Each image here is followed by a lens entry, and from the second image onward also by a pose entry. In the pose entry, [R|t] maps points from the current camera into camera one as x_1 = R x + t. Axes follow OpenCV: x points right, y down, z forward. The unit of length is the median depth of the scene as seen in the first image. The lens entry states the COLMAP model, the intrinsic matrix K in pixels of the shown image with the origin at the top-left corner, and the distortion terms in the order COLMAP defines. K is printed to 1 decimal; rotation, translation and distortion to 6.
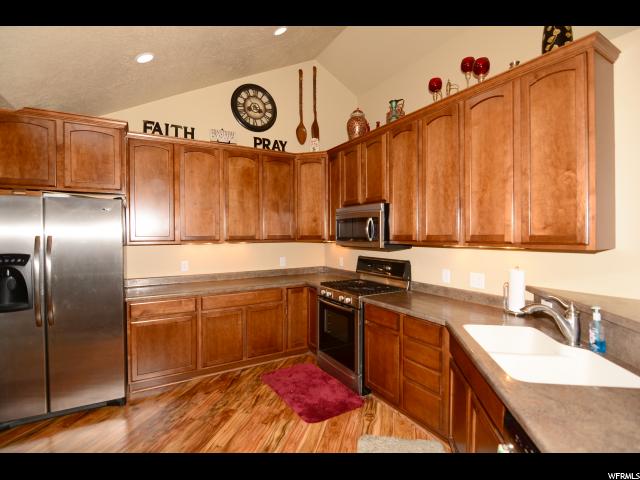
lens RADIAL K [[310.5, 0, 318.6], [0, 310.5, 238.2], [0, 0, 1]] dist [-0.004433, -0.011049]
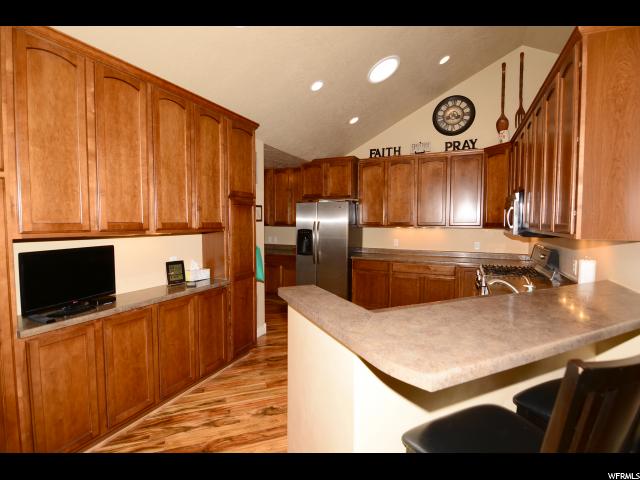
lens RADIAL K [[310.5, 0, 318.6], [0, 310.5, 238.2], [0, 0, 1]] dist [-0.004433, -0.011049]
pose [[0.570774, 0.050165, -0.819573, 0.525753], [-0.016668, 0.998634, 0.049518, 0.002142], [0.820938, -0.014603, 0.570831, -0.122115]]
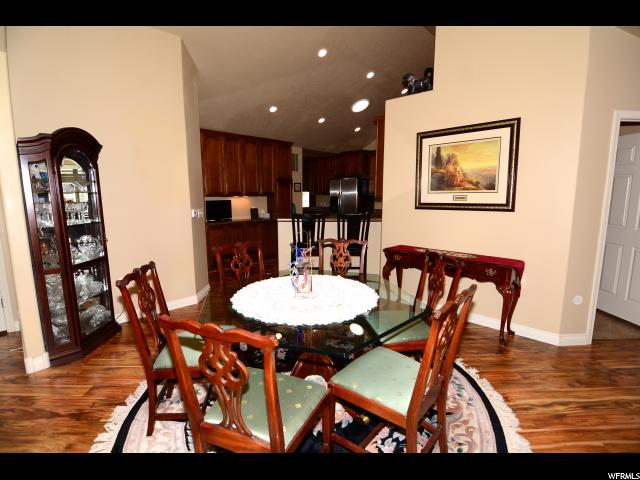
lens RADIAL K [[310.5, 0, 318.6], [0, 310.5, 238.2], [0, 0, 1]] dist [-0.004433, -0.011049]
pose [[0.281029, 0.144034, -0.948829, 1.460403], [-0.016220, 0.989245, 0.145365, 0.005672], [0.959562, -0.025462, 0.280343, -0.126439]]
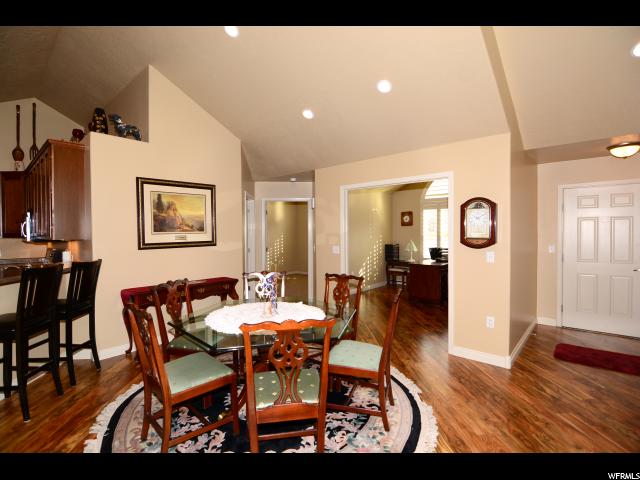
lens RADIAL K [[310.5, 0, 318.6], [0, 310.5, 238.2], [0, 0, 1]] dist [-0.004433, -0.011049]
pose [[0.951867, -0.005803, 0.306455, 0.844890], [0.004666, 0.999979, 0.004442, 0.012998], [-0.306474, -0.002798, 0.951875, -0.677397]]
